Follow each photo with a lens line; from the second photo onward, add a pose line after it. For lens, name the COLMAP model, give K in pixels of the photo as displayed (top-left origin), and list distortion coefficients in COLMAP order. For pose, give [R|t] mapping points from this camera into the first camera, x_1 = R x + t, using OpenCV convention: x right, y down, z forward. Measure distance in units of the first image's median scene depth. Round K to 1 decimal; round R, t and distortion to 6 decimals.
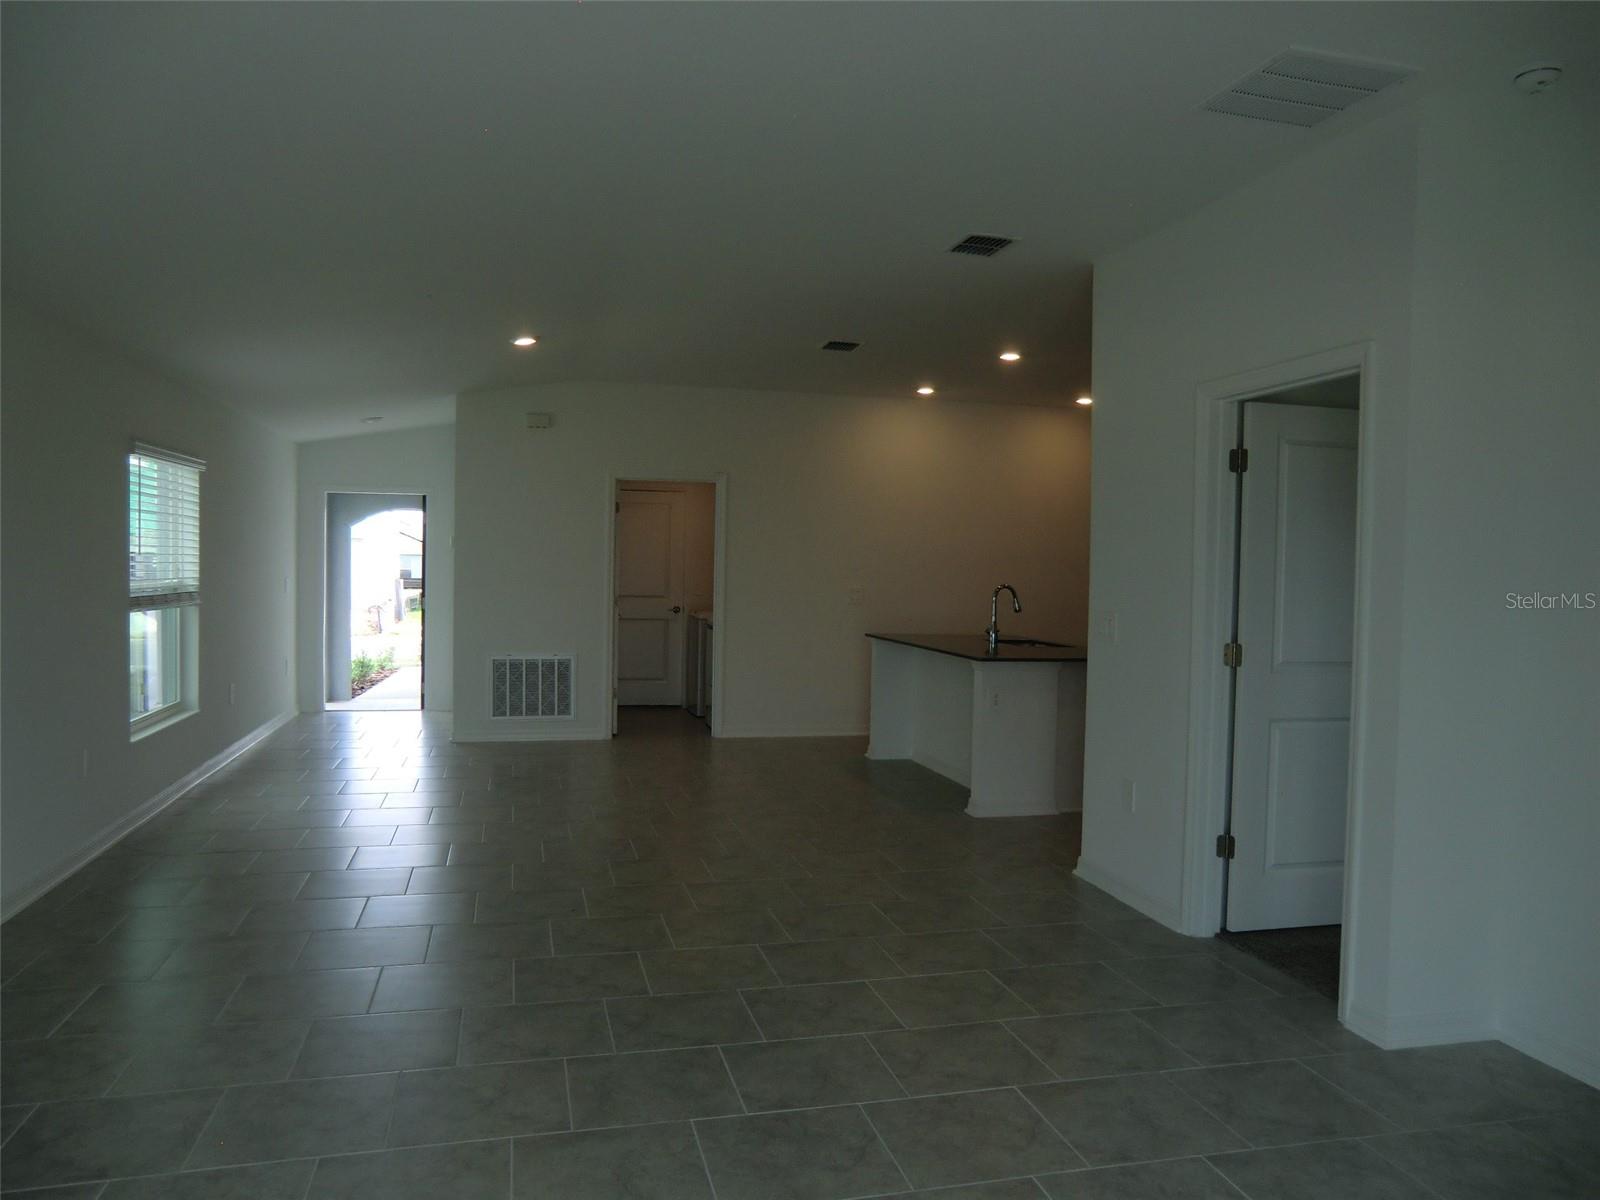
lens RADIAL K [[1174.4, 0, 804.3], [0, 1174.4, 602.3], [0, 0, 1]] dist [-0.088064, 0.105910]
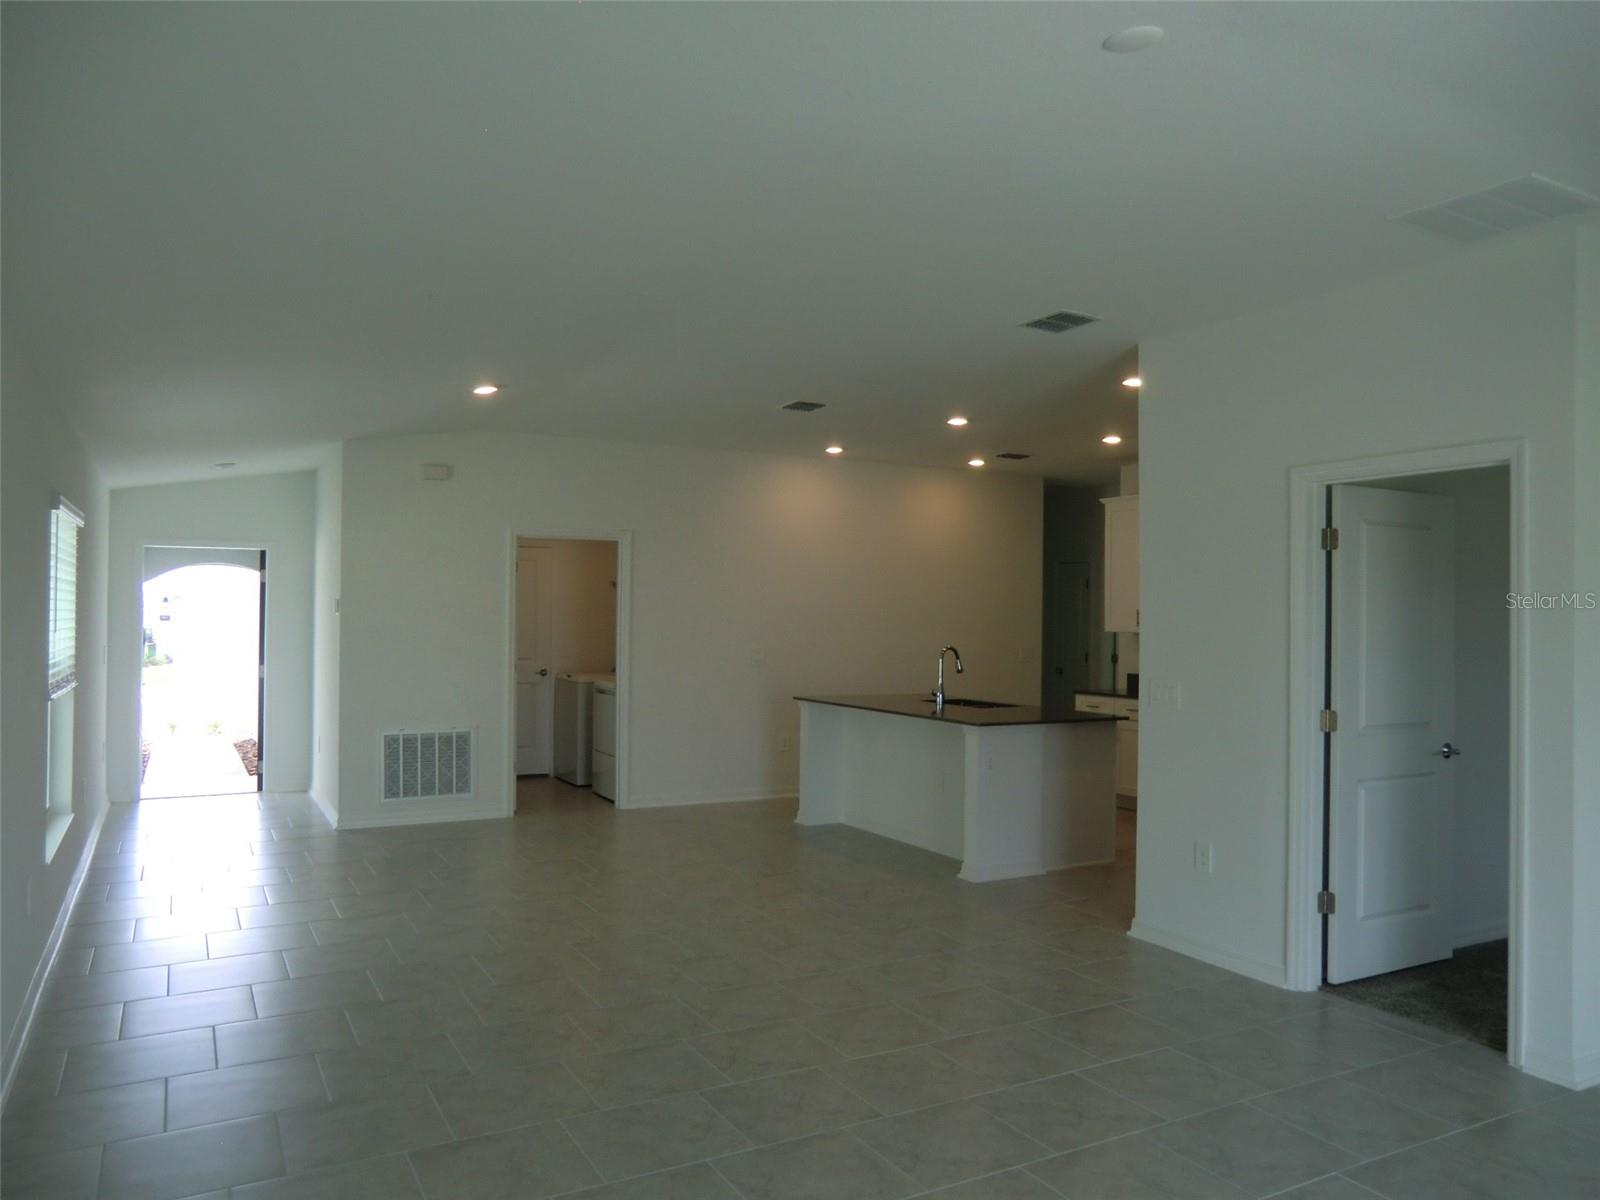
lens RADIAL K [[1174.4, 0, 804.3], [0, 1174.4, 602.3], [0, 0, 1]] dist [-0.088064, 0.105910]
pose [[0.966627, -0.006554, 0.256102, -0.191702], [0.015998, 0.999266, -0.034810, -0.017850], [-0.255686, 0.037746, 0.966023, 0.049262]]
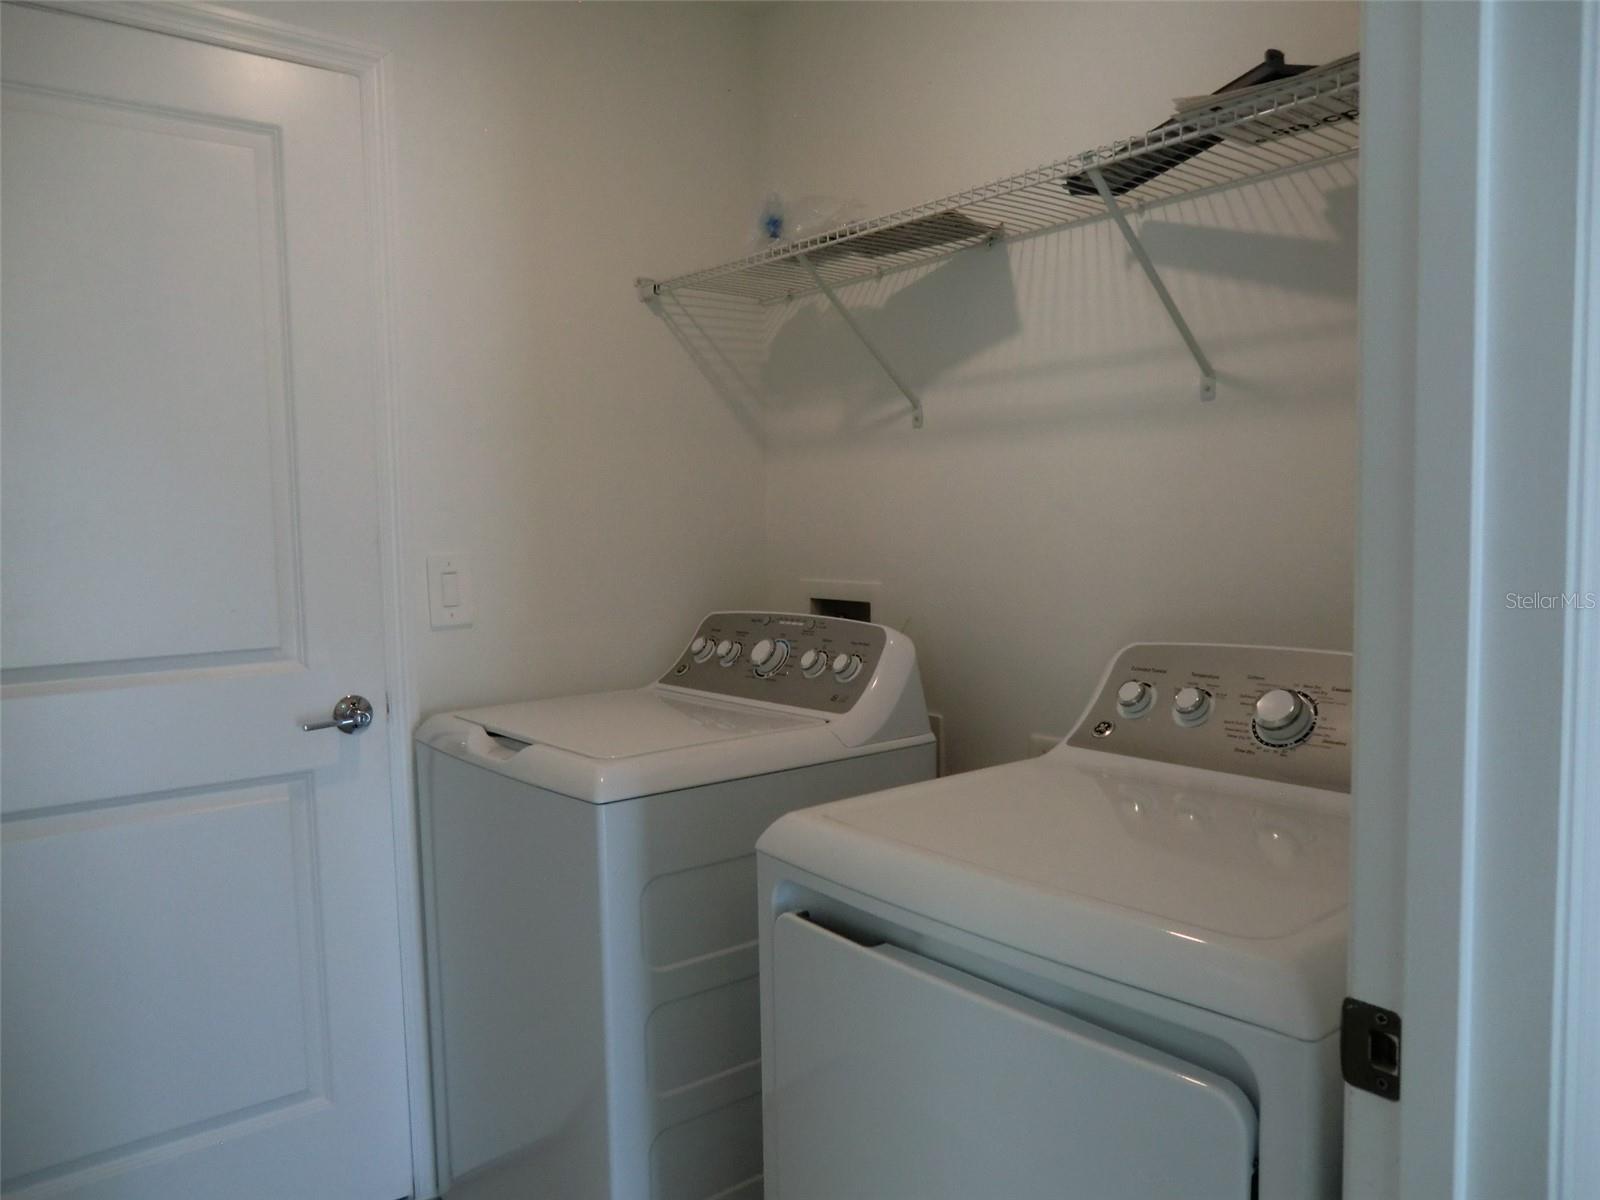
lens RADIAL K [[1174.4, 0, 804.3], [0, 1174.4, 602.3], [0, 0, 1]] dist [-0.088064, 0.105910]
pose [[0.902609, -0.063163, 0.425803, -0.159323], [0.045946, 0.997662, 0.050595, -0.023001], [-0.428003, -0.026104, 0.903400, 1.046526]]
